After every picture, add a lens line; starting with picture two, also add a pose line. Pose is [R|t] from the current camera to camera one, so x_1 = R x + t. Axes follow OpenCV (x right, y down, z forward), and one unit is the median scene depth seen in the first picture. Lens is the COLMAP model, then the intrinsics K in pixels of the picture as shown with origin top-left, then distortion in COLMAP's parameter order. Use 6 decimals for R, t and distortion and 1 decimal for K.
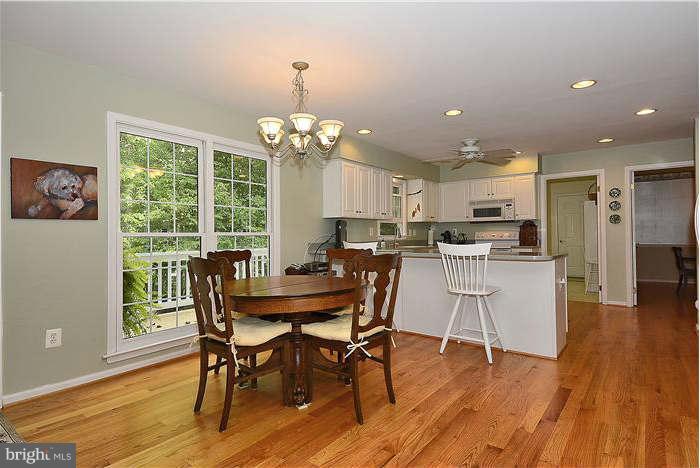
lens RADIAL K [[370.8, 0, 350.0], [0, 370.8, 234.0], [0, 0, 1]] dist [0.078042, -0.059378]
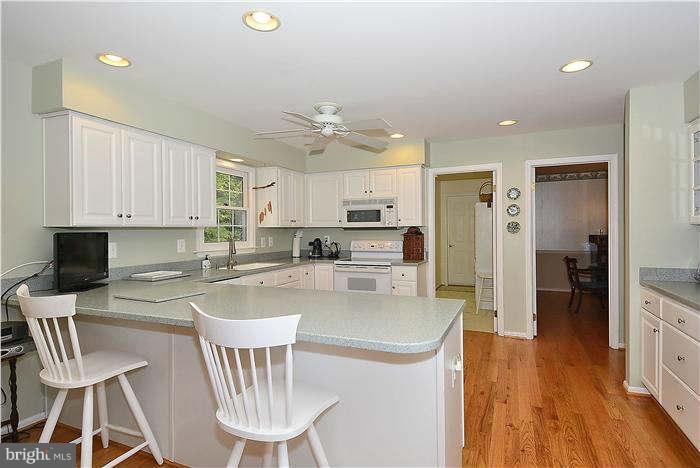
lens RADIAL K [[370.8, 0, 350.0], [0, 370.8, 234.0], [0, 0, 1]] dist [0.078042, -0.059378]
pose [[0.968035, -0.001899, 0.250808, 0.160468], [-0.001249, 0.999922, 0.012394, -0.031766], [-0.250812, -0.012311, 0.967958, 0.302951]]
